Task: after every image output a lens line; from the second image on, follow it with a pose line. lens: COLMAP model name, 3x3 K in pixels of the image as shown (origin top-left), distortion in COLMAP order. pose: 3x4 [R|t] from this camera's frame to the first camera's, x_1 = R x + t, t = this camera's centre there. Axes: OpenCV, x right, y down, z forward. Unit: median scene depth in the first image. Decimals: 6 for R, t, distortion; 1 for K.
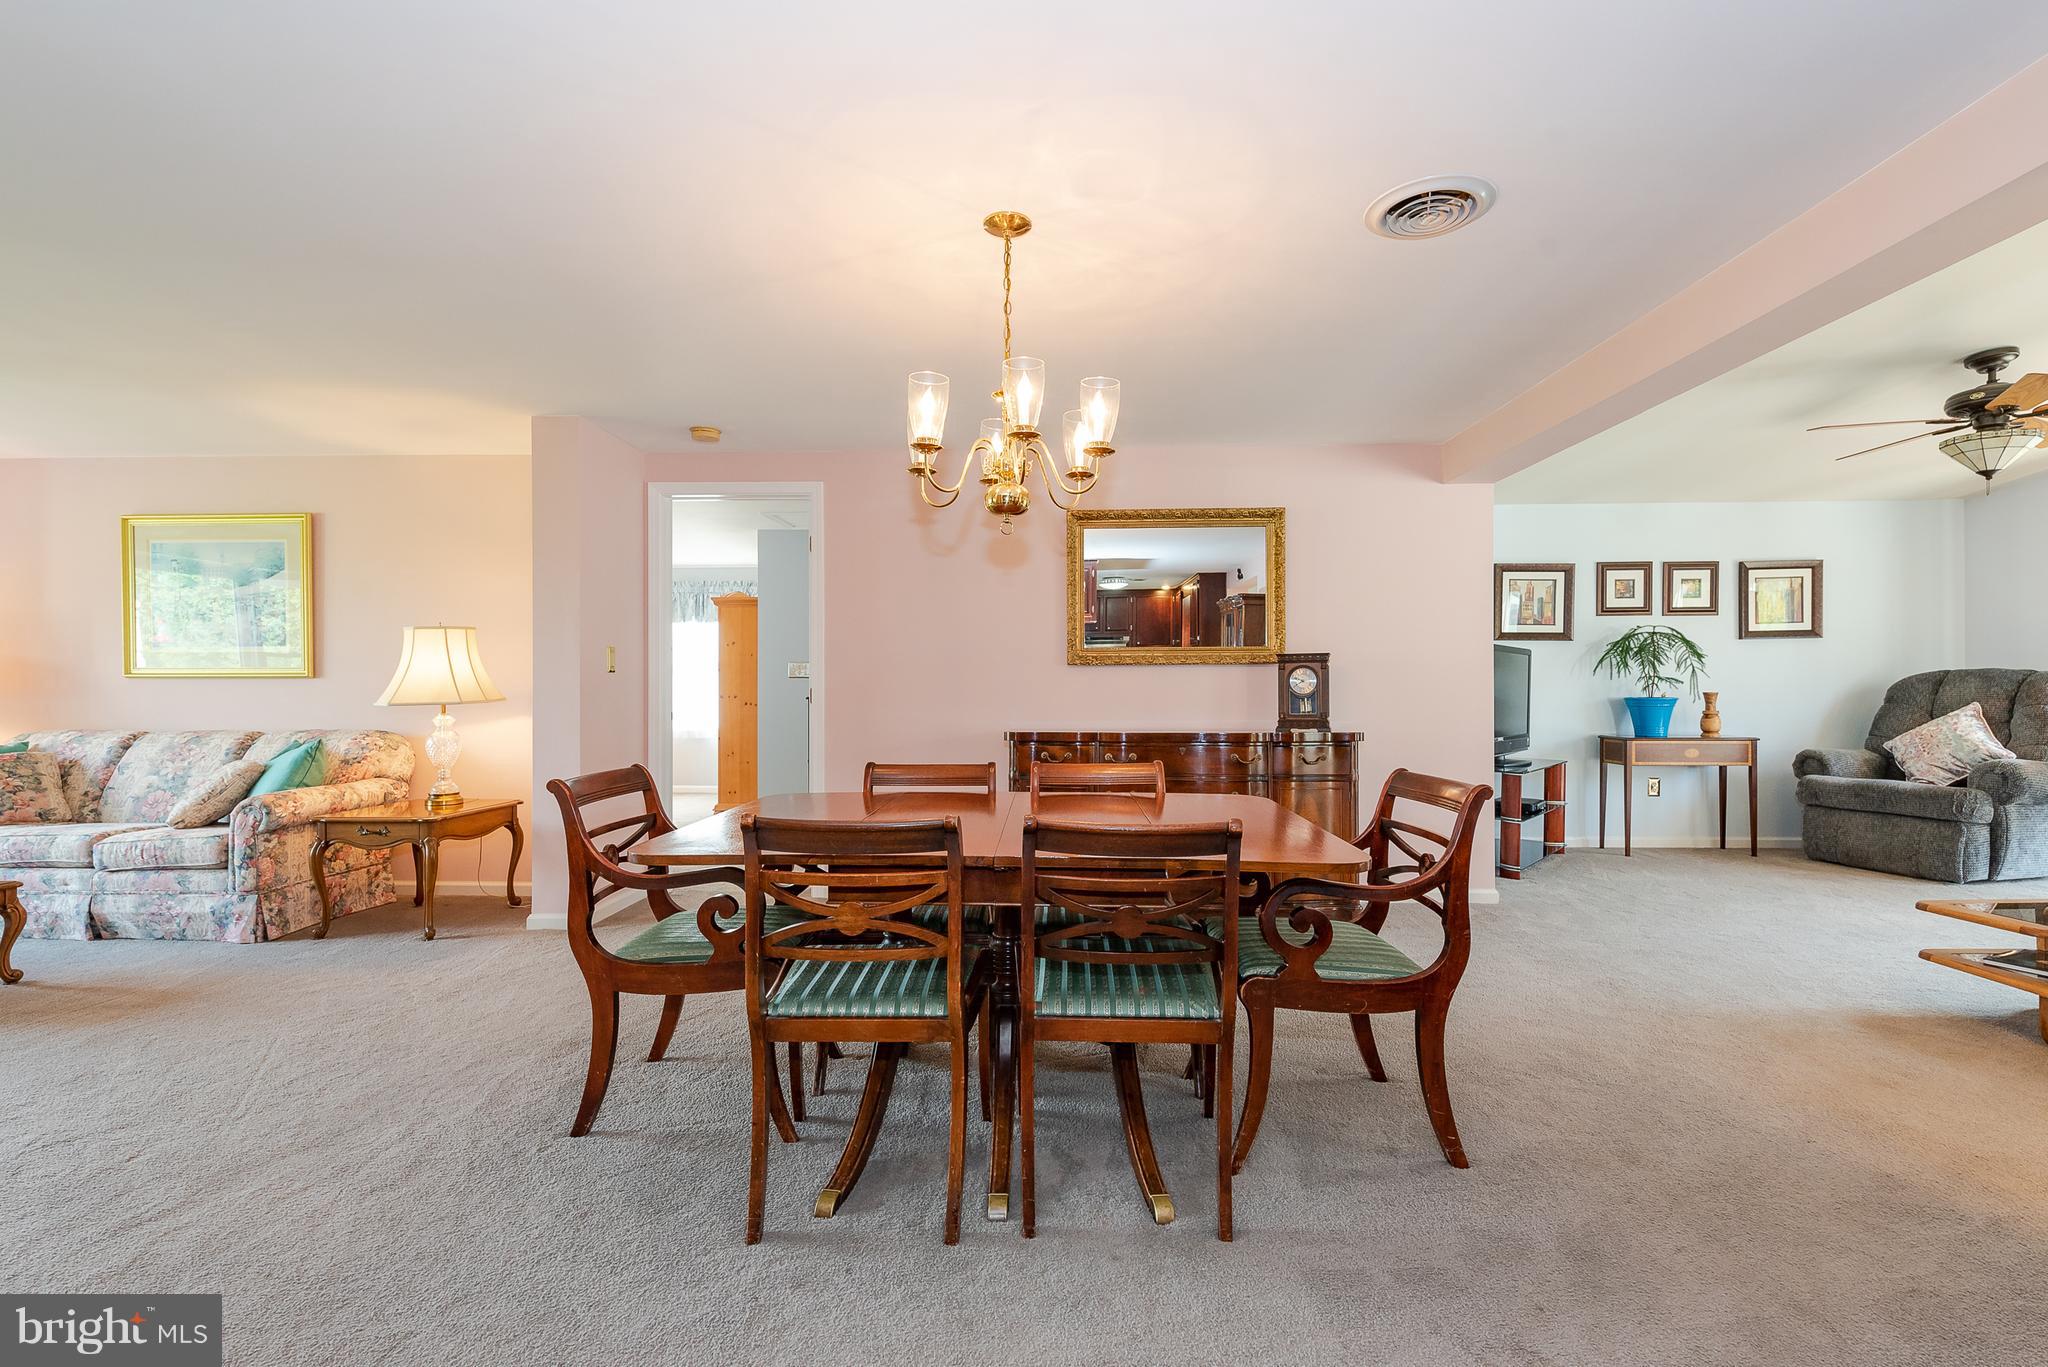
lens RADIAL K [[937.8, 0, 1024.9], [0, 937.8, 688.1], [0, 0, 1]] dist [-0.003166, -0.000730]
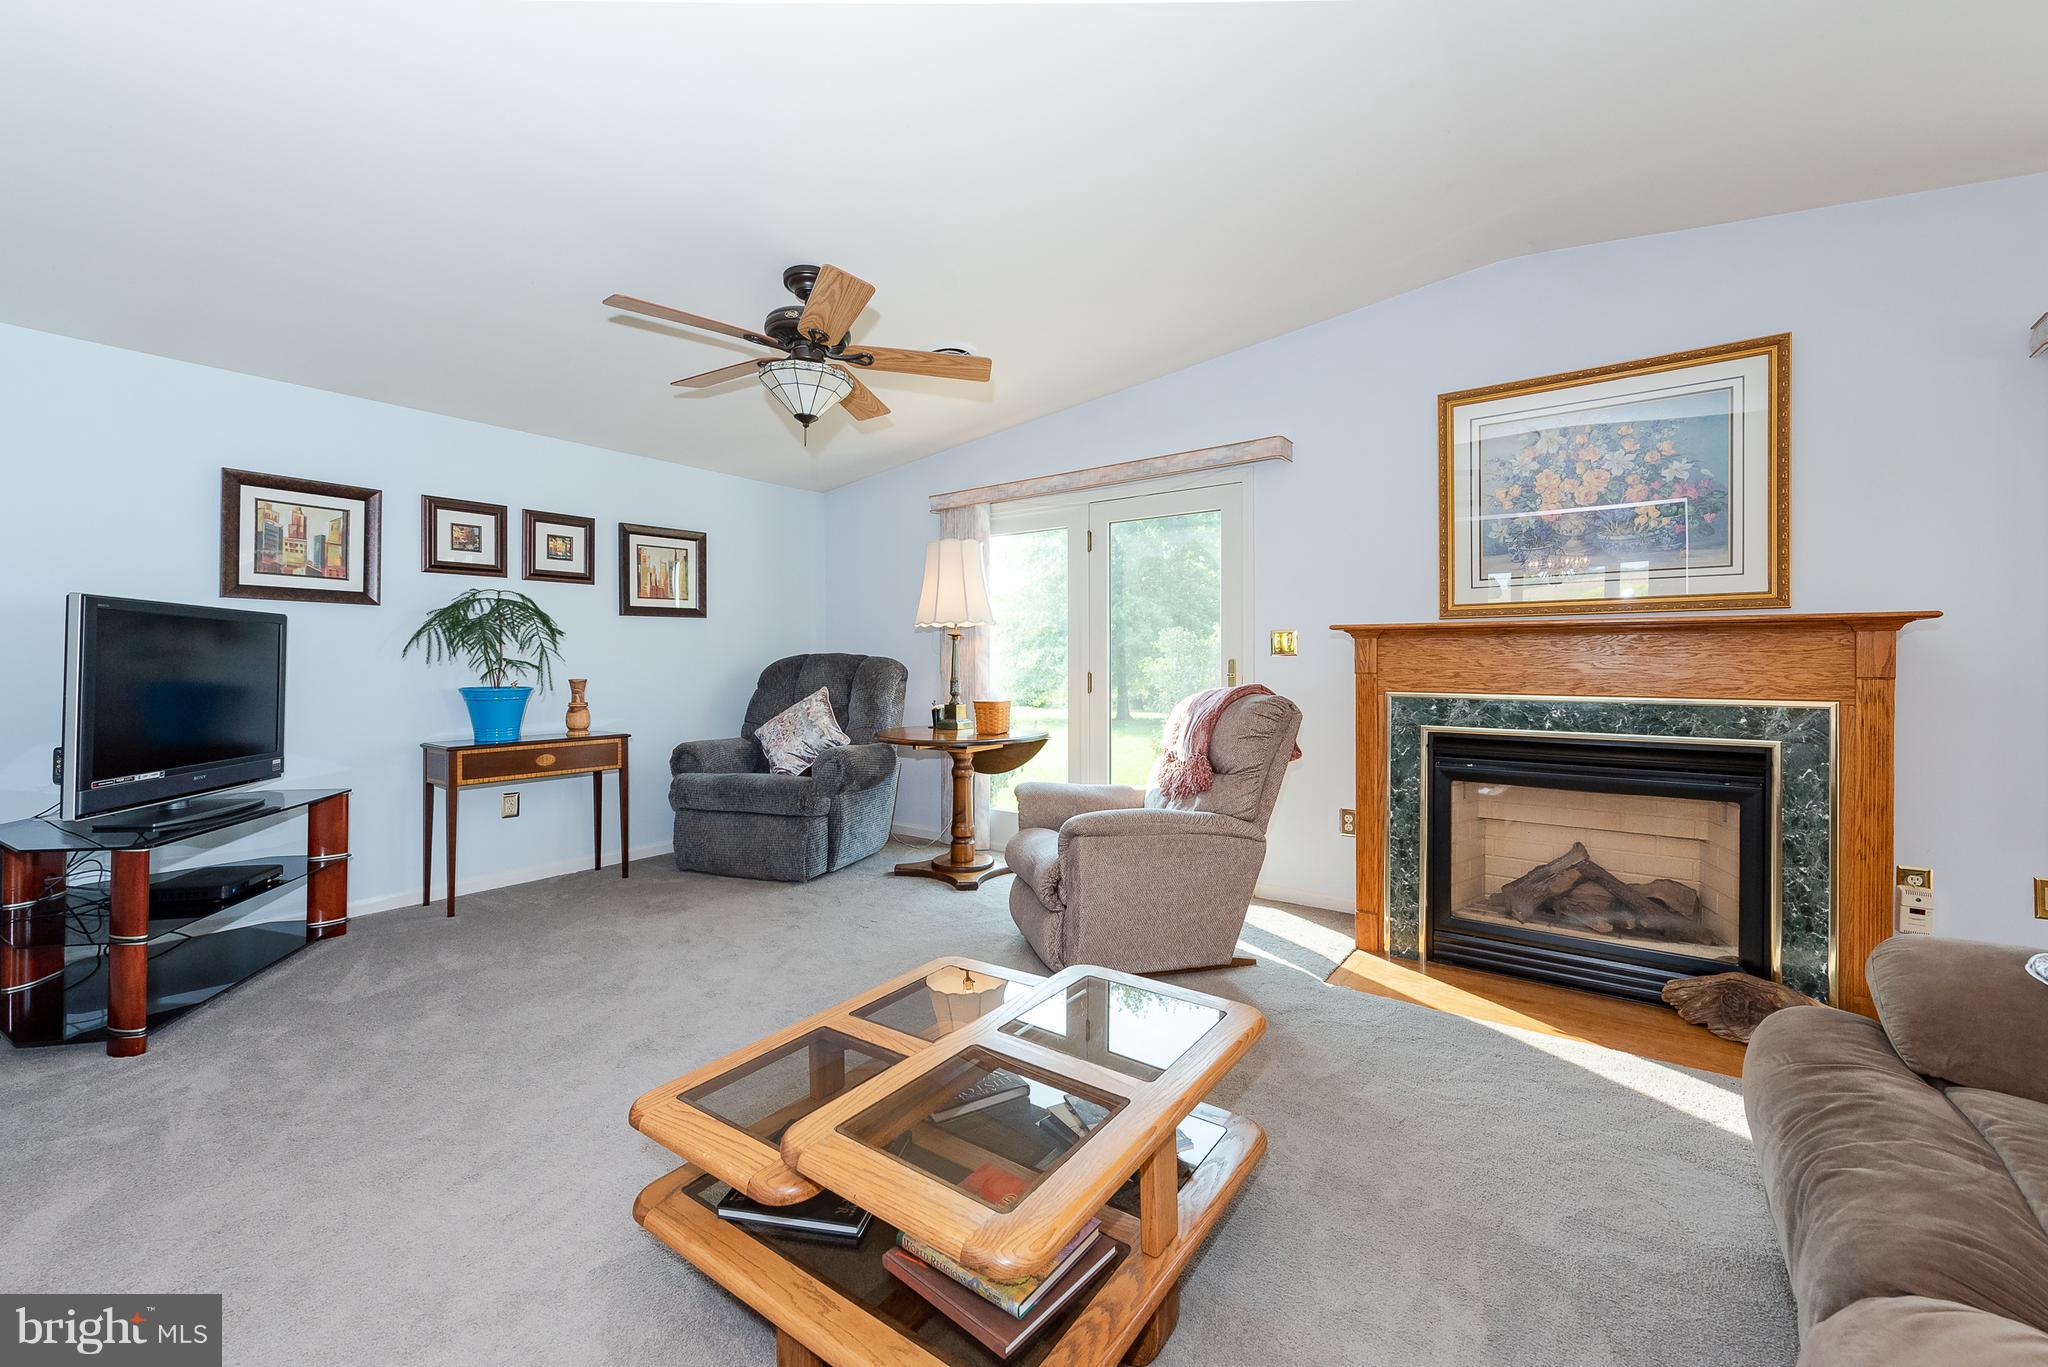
lens RADIAL K [[818.1, 0, 1022.8], [0, 818.1, 663.8], [0, 0, 1]] dist [0.016693, -0.009576]
pose [[0.561355, -0.000392, 0.827575, 0.367930], [0.000025, 1.000000, 0.000456, -0.009086], [-0.827575, -0.000235, 0.561355, 0.295367]]
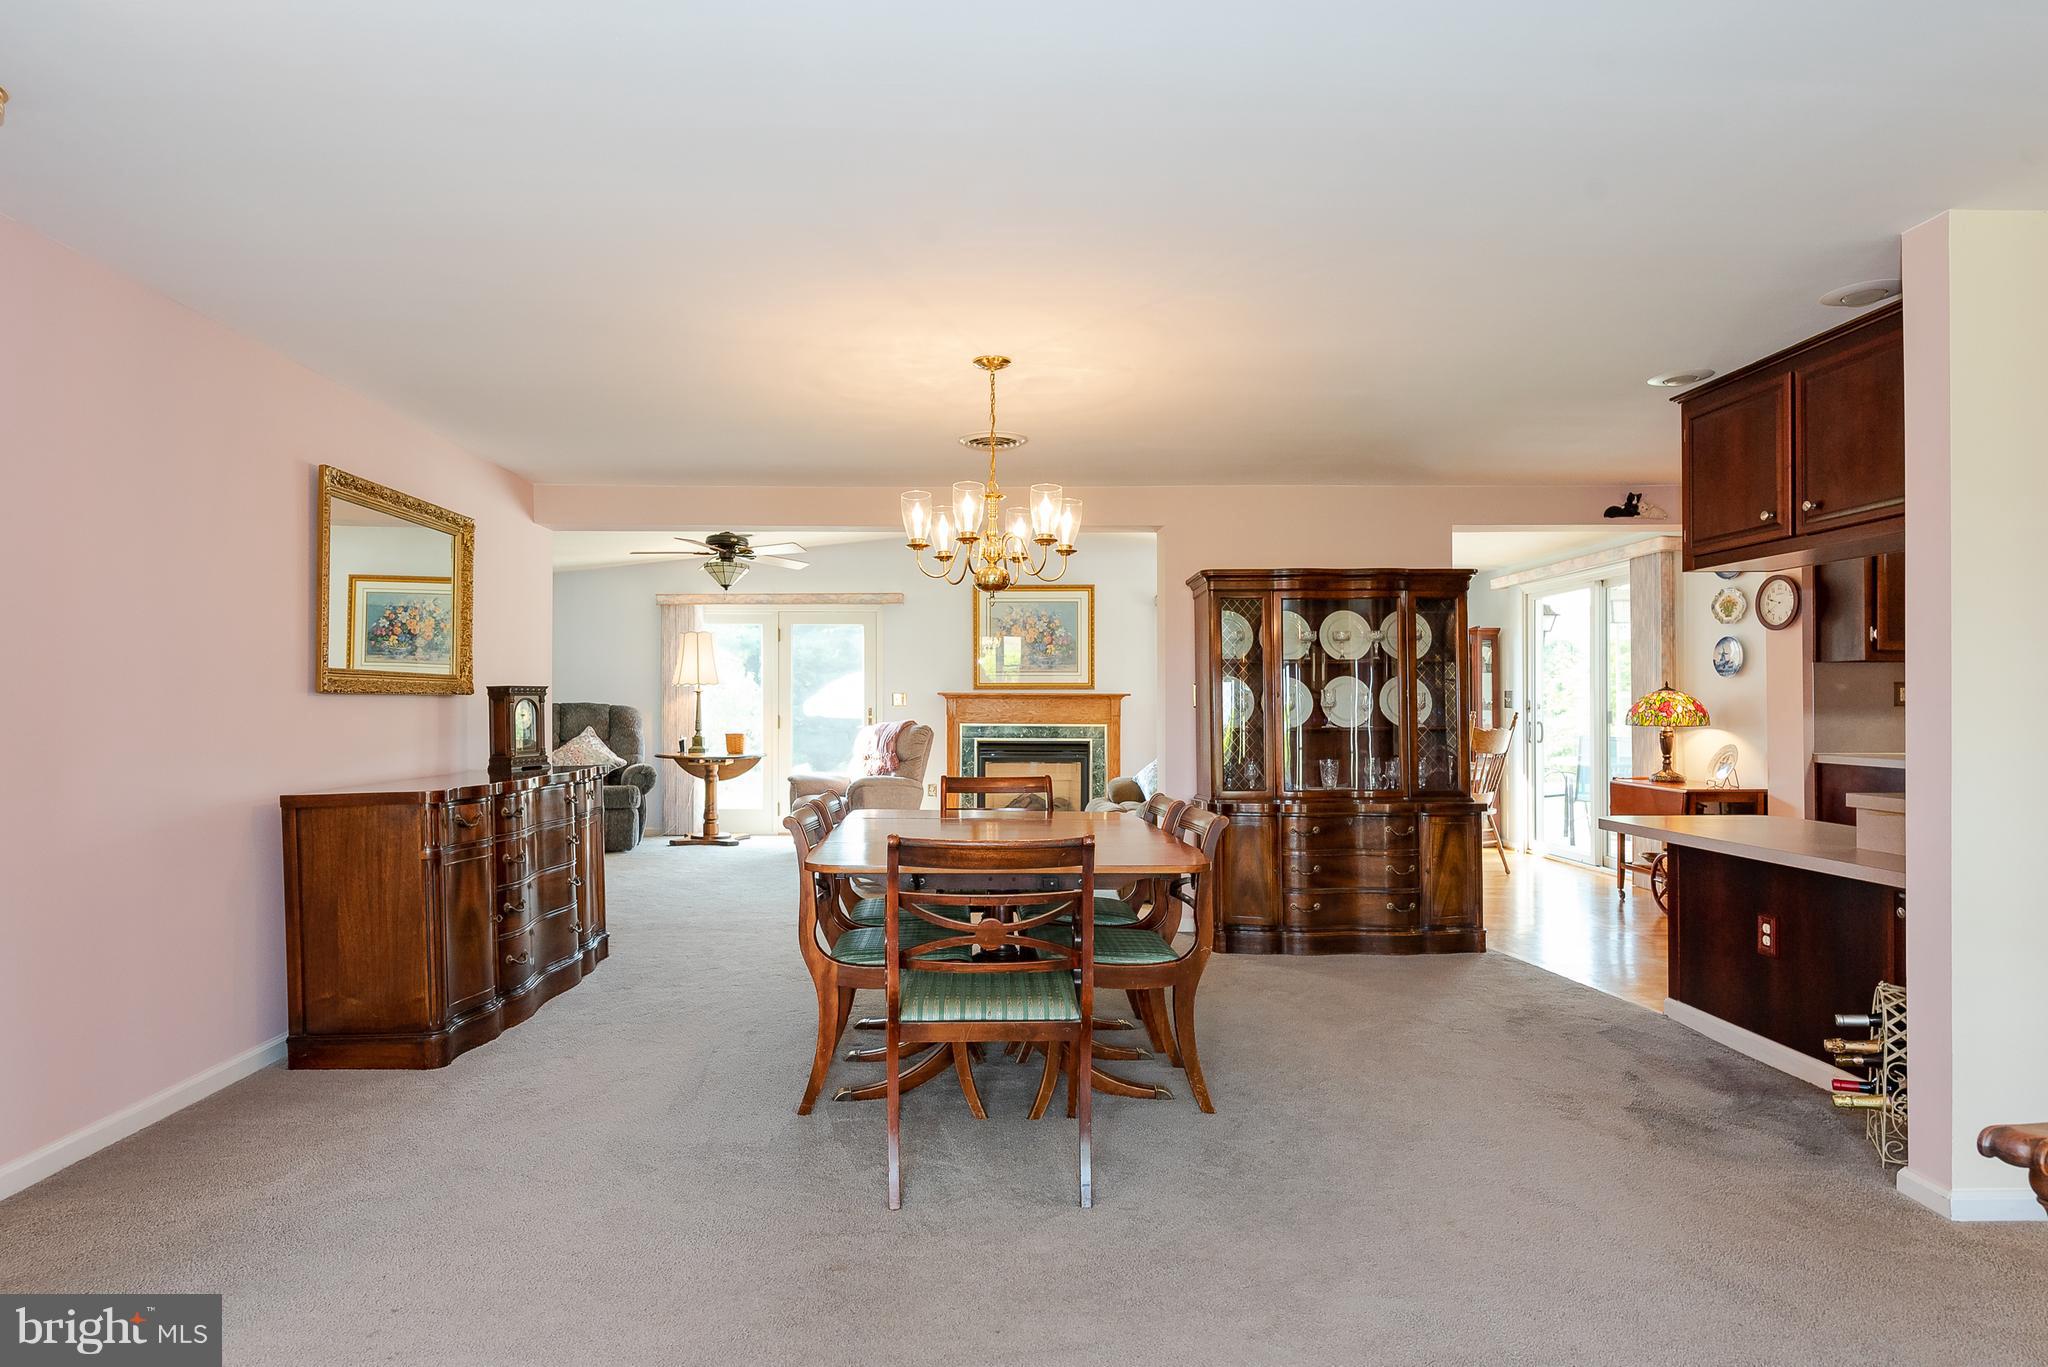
lens RADIAL K [[1081.4, 0, 945.0], [0, 1081.4, 704.8], [0, 0, 1]] dist [-0.000724, -0.000019]
pose [[-0.022158, 0.004483, 0.999744, -0.582617], [-0.002127, 0.999987, -0.004531, -0.010233], [-0.999752, -0.002226, -0.022148, 0.451822]]
